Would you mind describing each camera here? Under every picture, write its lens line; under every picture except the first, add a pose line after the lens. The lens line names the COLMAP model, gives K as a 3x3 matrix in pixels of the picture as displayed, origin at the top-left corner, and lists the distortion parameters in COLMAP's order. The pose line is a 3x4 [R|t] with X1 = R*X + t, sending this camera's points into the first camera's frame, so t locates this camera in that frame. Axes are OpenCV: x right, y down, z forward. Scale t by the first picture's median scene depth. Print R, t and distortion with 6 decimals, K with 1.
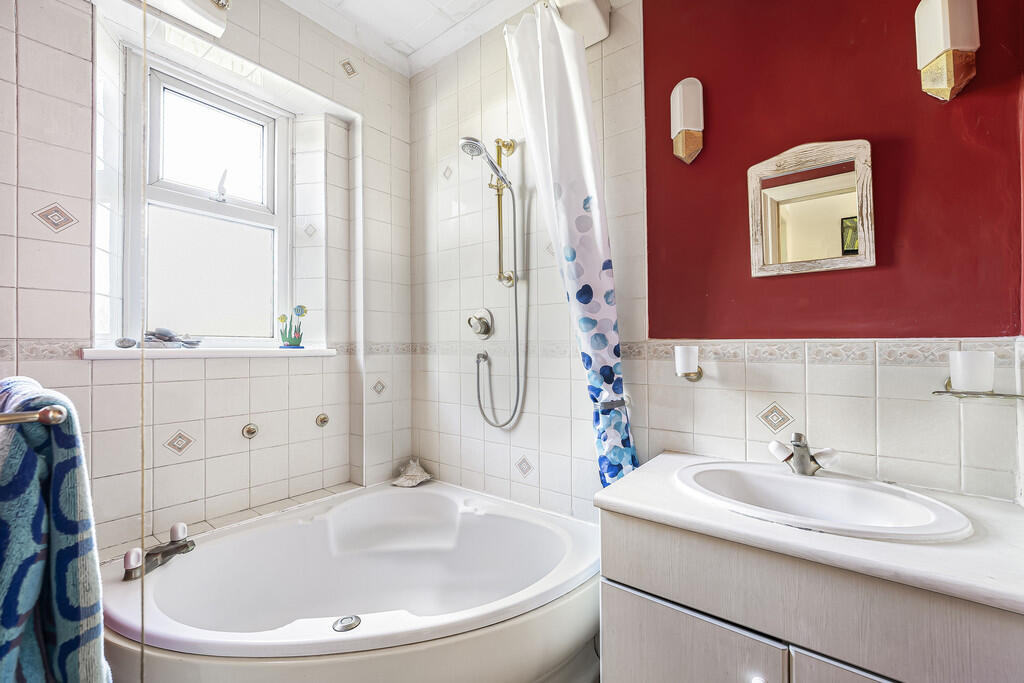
lens RADIAL K [[416.5, 0, 509.9], [0, 416.5, 342.9], [0, 0, 1]] dist [-0.012212, 0.000332]
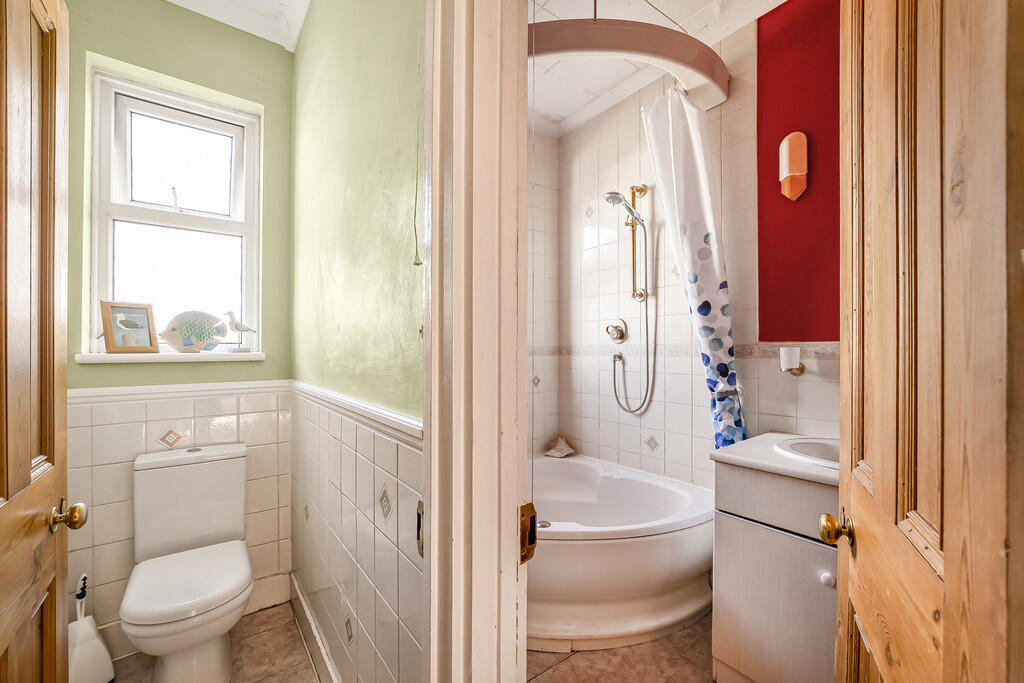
lens RADIAL K [[416.5, 0, 524.0], [0, 416.5, 365.7], [0, 0, 1]] dist [-0.012212, 0.000332]
pose [[0.974095, 0.000023, -0.226137, -0.068624], [0.010862, 0.998841, 0.046890, -0.003665], [0.225876, -0.048131, 0.972966, -0.359281]]
